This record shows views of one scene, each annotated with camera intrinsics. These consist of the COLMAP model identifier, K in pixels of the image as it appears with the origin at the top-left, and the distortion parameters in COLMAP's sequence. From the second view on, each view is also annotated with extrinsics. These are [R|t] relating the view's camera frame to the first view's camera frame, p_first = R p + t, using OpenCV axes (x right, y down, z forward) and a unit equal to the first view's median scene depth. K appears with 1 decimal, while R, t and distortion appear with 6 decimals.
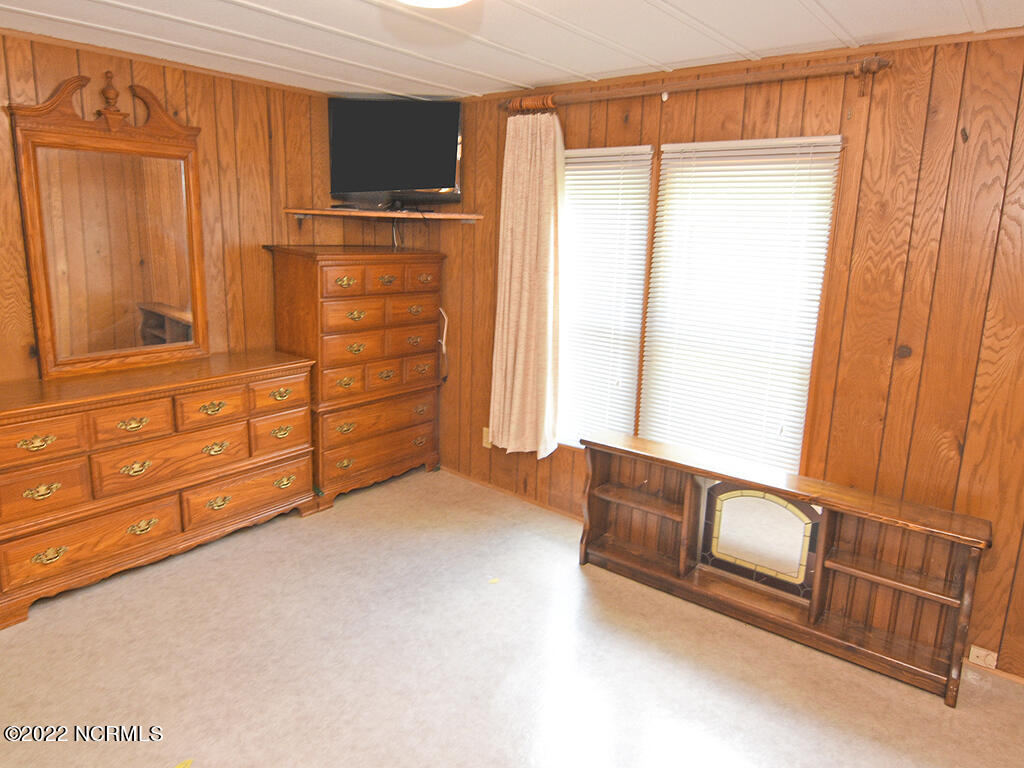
lens RADIAL K [[674.8, 0, 513.0], [0, 674.8, 359.6], [0, 0, 1]] dist [0.040804, -0.046979]
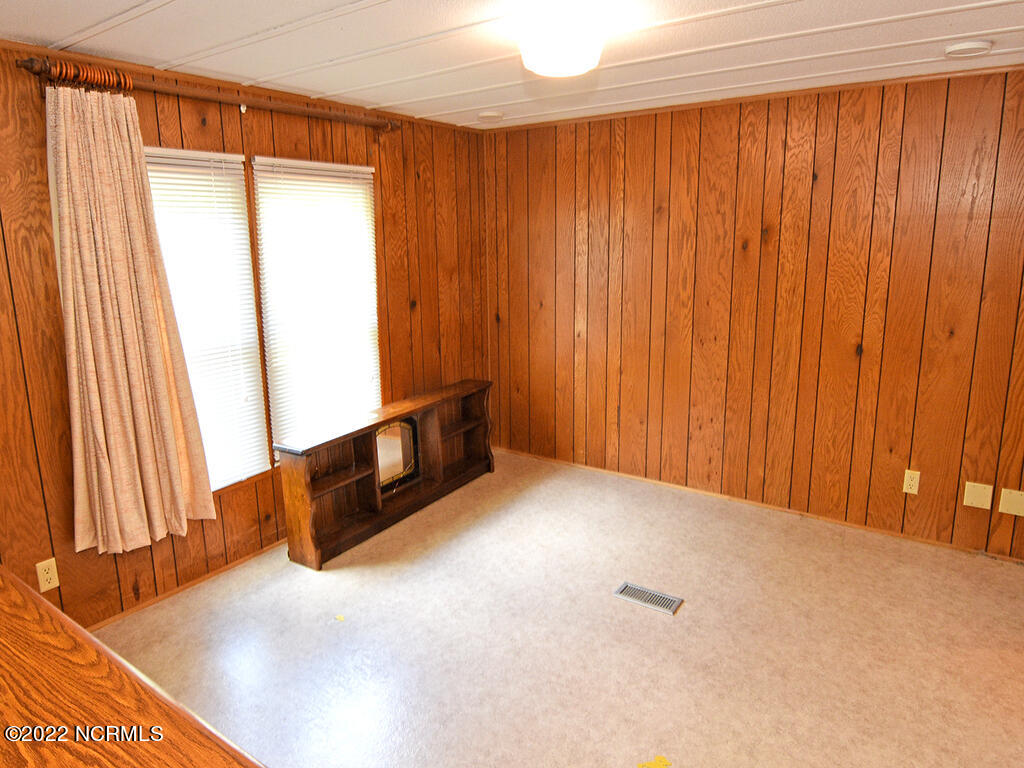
lens RADIAL K [[674.8, 0, 513.0], [0, 674.8, 359.6], [0, 0, 1]] dist [0.040804, -0.046979]
pose [[-0.111498, -0.213285, 0.970607, -0.918071], [0.214296, 0.948558, 0.233057, -0.183714], [-0.970384, 0.233983, -0.060056, 0.771672]]
